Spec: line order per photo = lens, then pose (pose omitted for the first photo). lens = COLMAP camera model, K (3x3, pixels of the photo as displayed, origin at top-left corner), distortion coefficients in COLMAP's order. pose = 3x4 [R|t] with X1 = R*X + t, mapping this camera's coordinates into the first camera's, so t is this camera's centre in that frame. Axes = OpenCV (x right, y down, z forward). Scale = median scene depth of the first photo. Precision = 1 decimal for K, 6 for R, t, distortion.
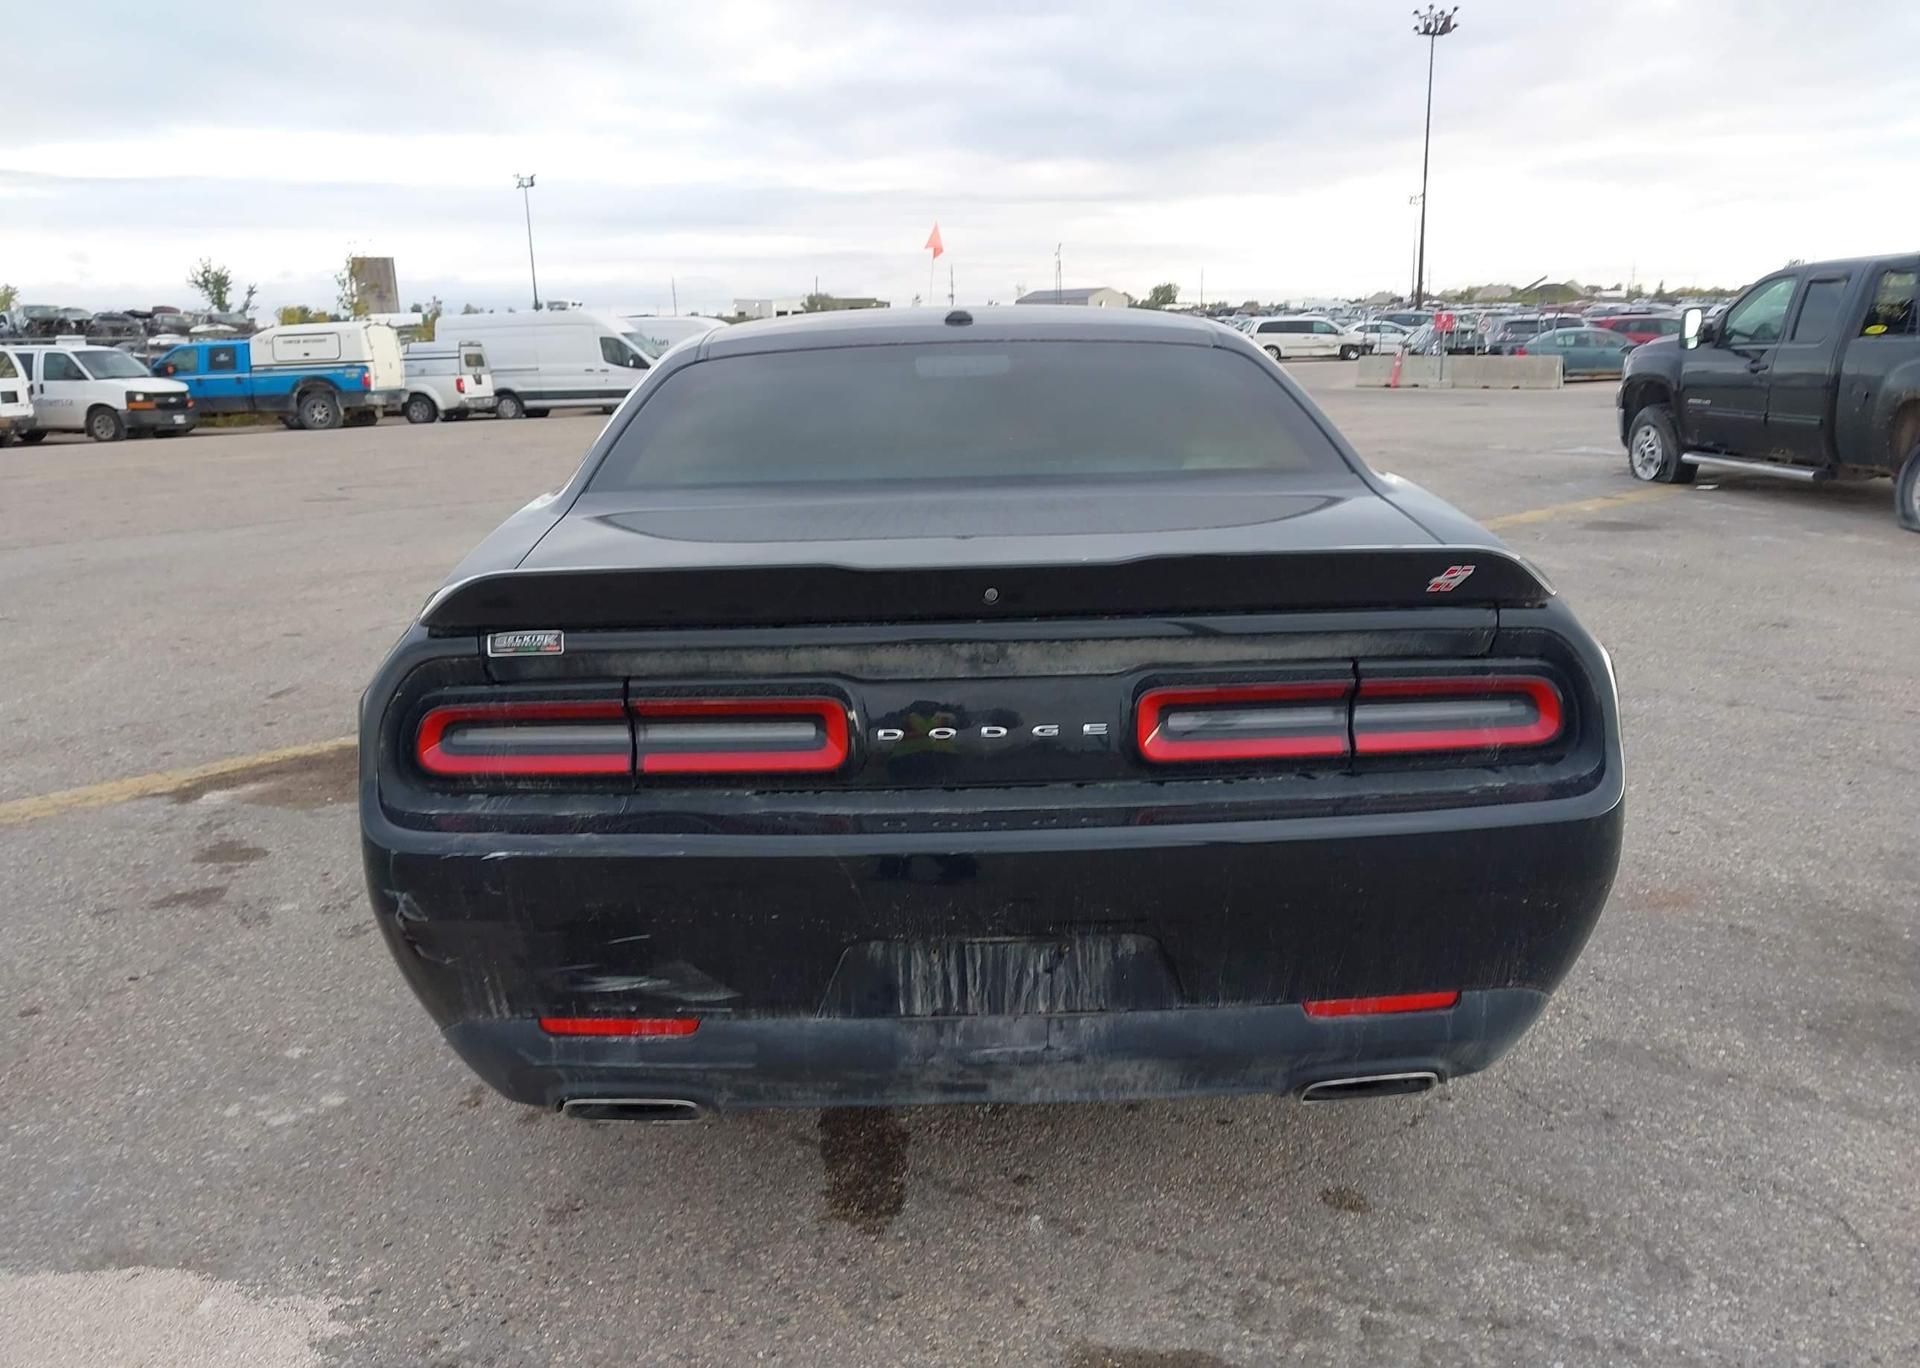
lens RADIAL K [[1505.3, 0, 956.8], [0, 1505.3, 680.4], [0, 0, 1]] dist [0.040966, -0.062685]
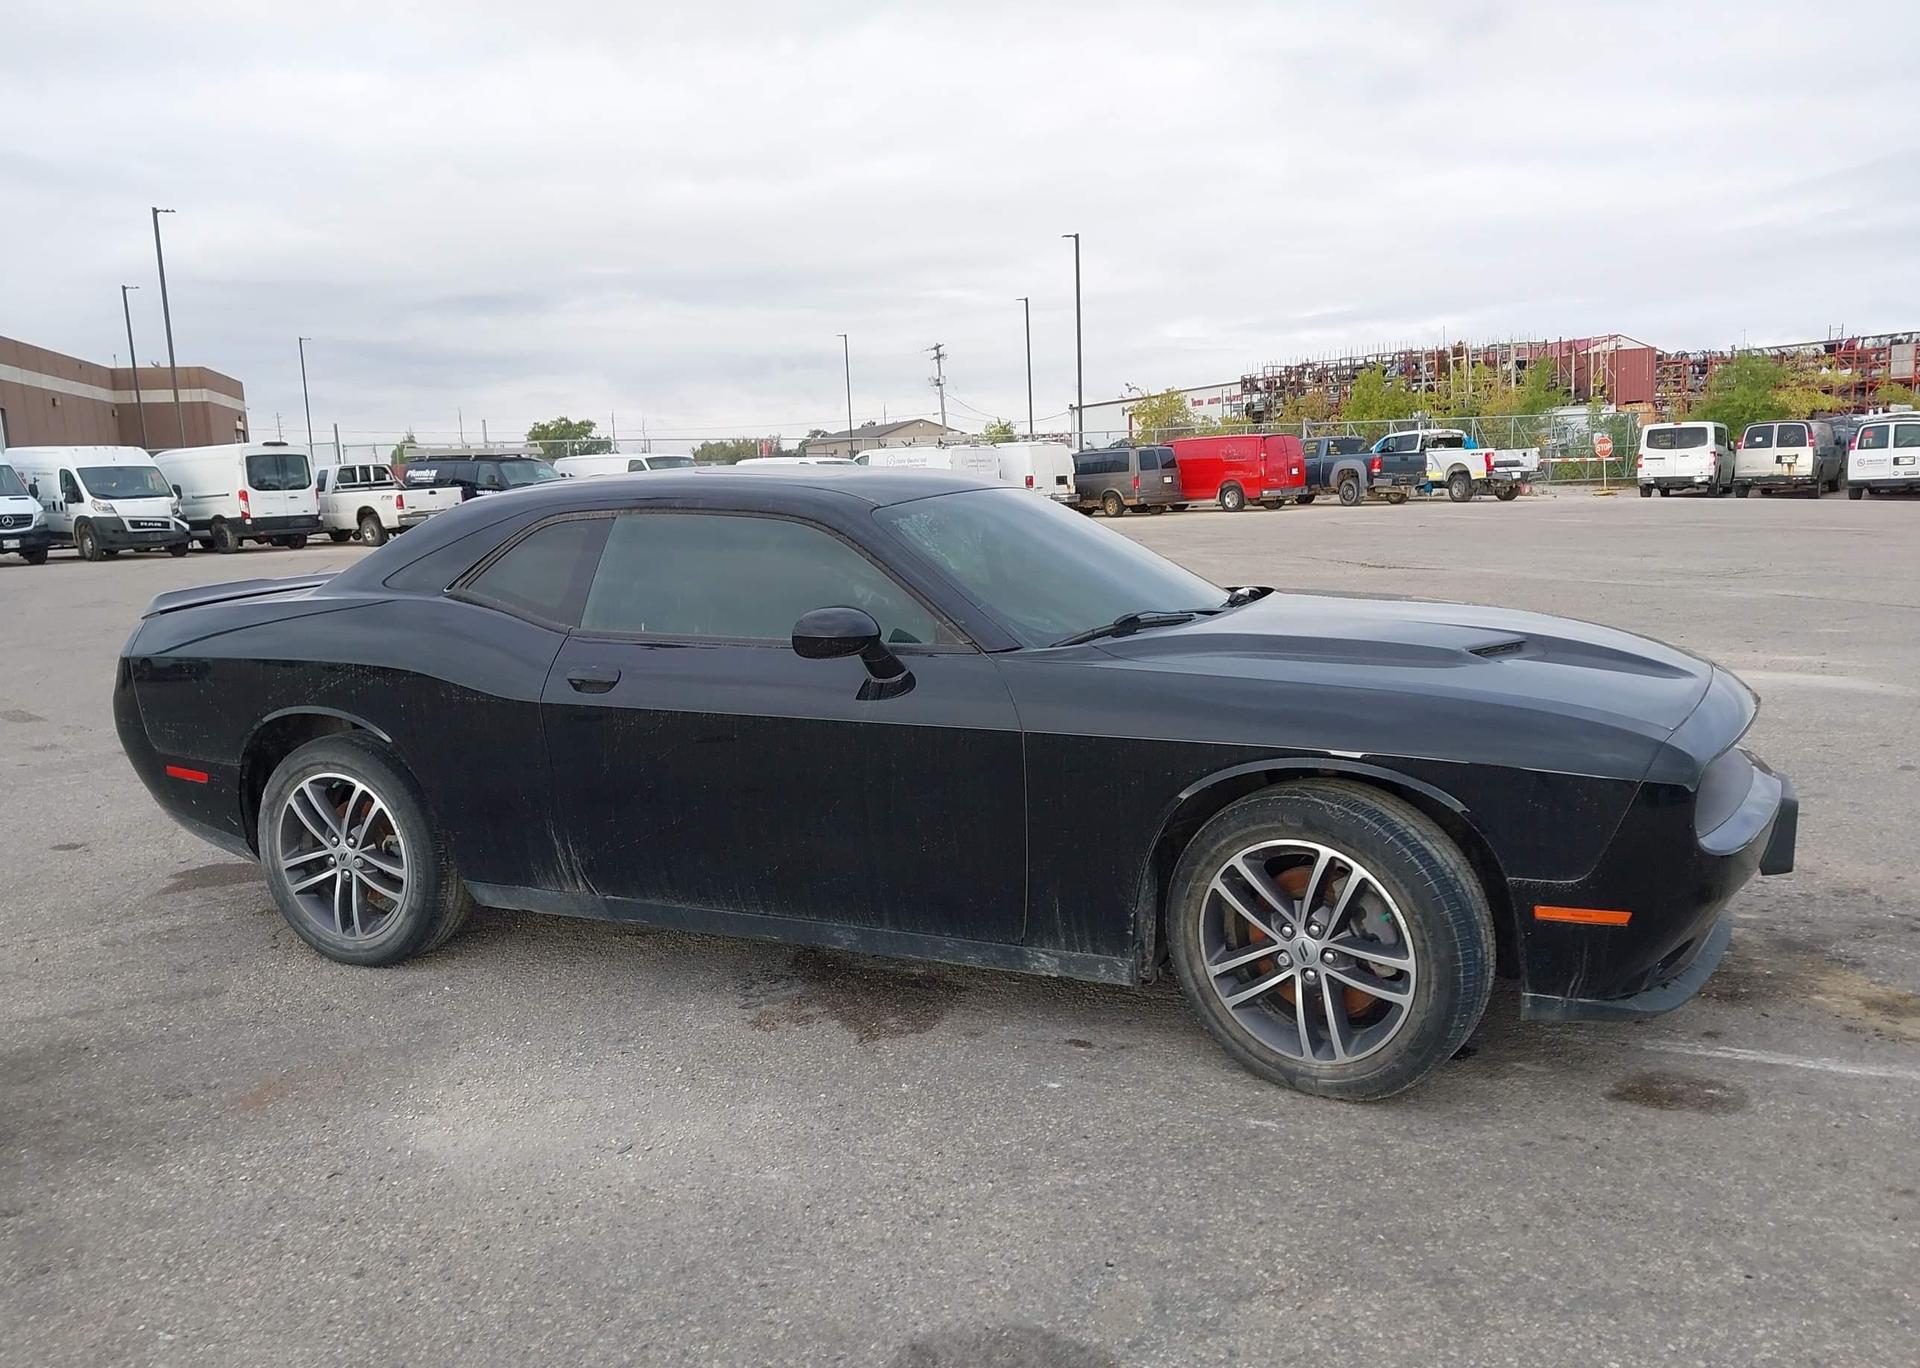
lens RADIAL K [[1505.3, 0, 942.6], [0, 1505.3, 726.1], [0, 0, 1]] dist [0.040966, -0.062685]
pose [[-0.429398, 0.196735, -0.881426, 0.122820], [-0.155105, 0.945418, 0.286579, -0.048176], [0.889696, 0.259770, -0.375446, 0.189677]]
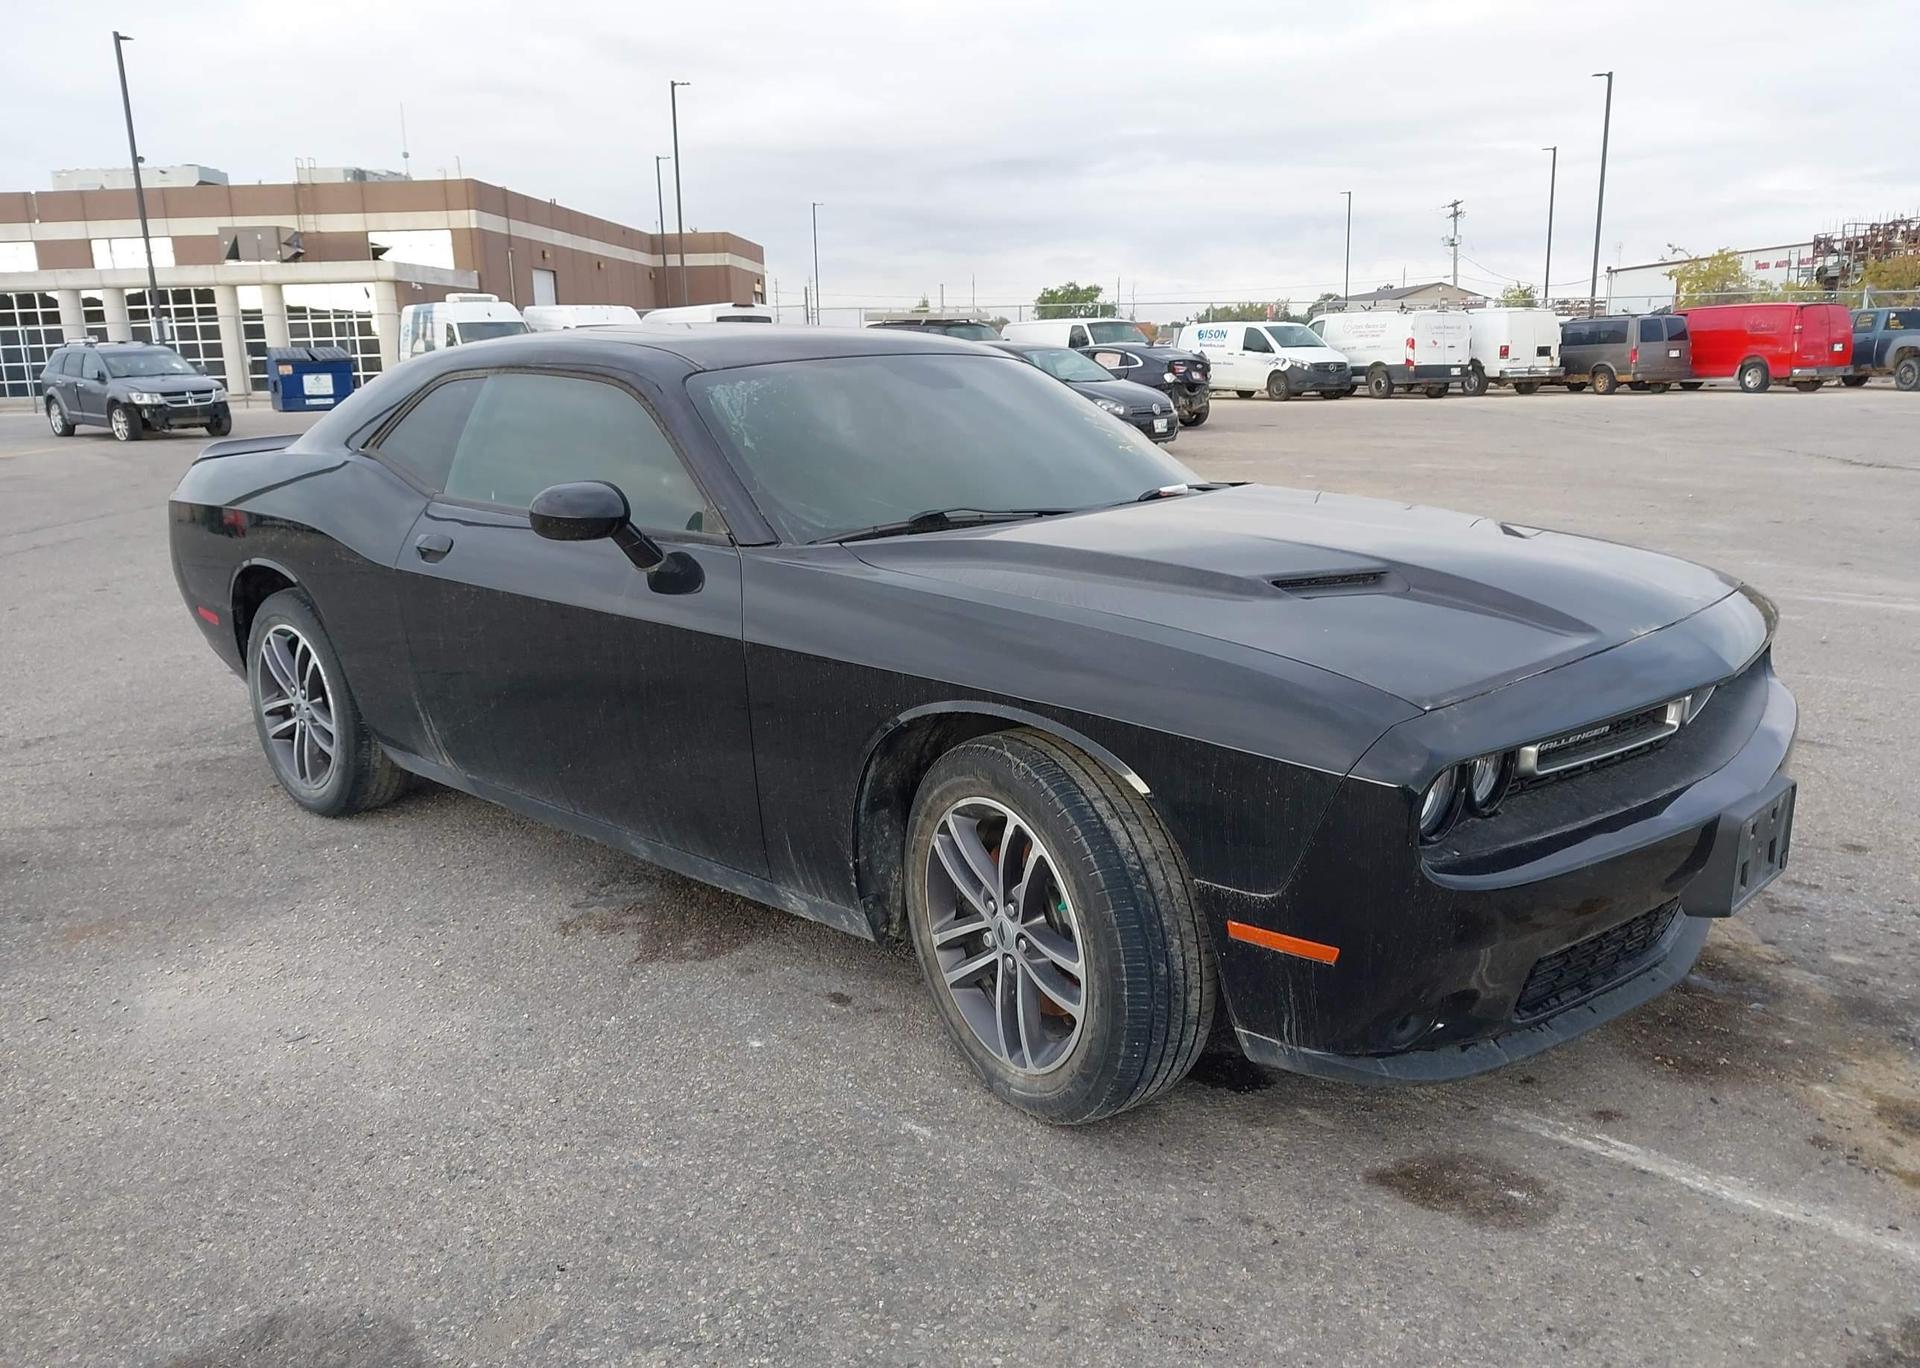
lens RADIAL K [[1505.3, 0, 942.4], [0, 1505.3, 703.3], [0, 0, 1]] dist [0.040966, -0.062685]
pose [[-0.698110, 0.205345, -0.685913, 0.082776], [-0.121356, 0.910194, 0.396003, -0.052609], [0.705631, 0.359694, -0.610496, 0.220801]]
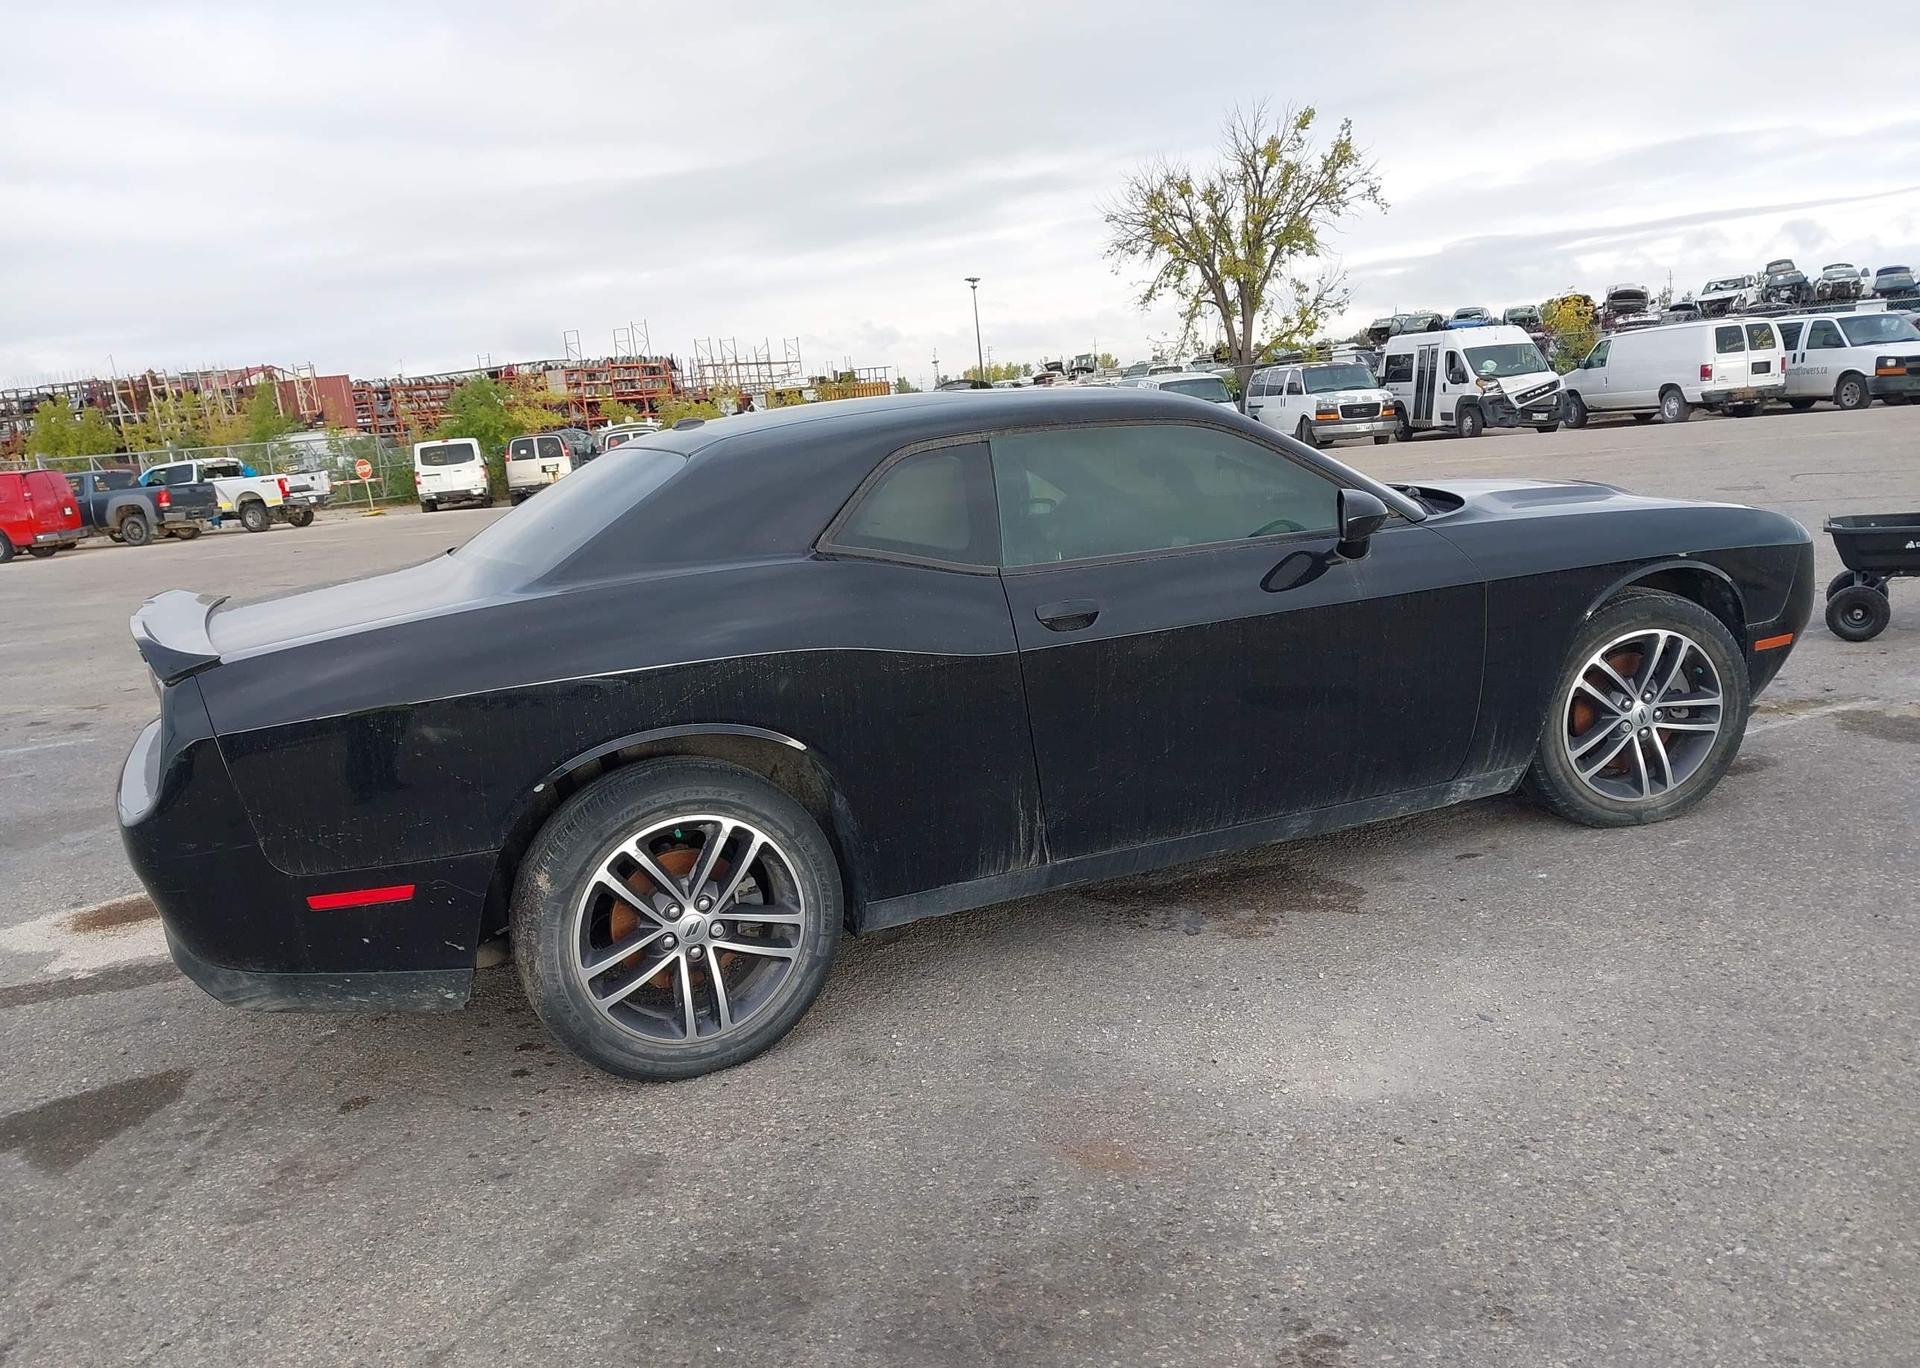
lens RADIAL K [[1505.3, 0, 957.6], [0, 1505.3, 724.5], [0, 0, 1]] dist [0.040966, -0.062685]
pose [[0.400396, 0.179670, -0.898555, 0.122011], [-0.126607, 0.982032, 0.139946, -0.018952], [0.907554, 0.057730, 0.415949, 0.067096]]
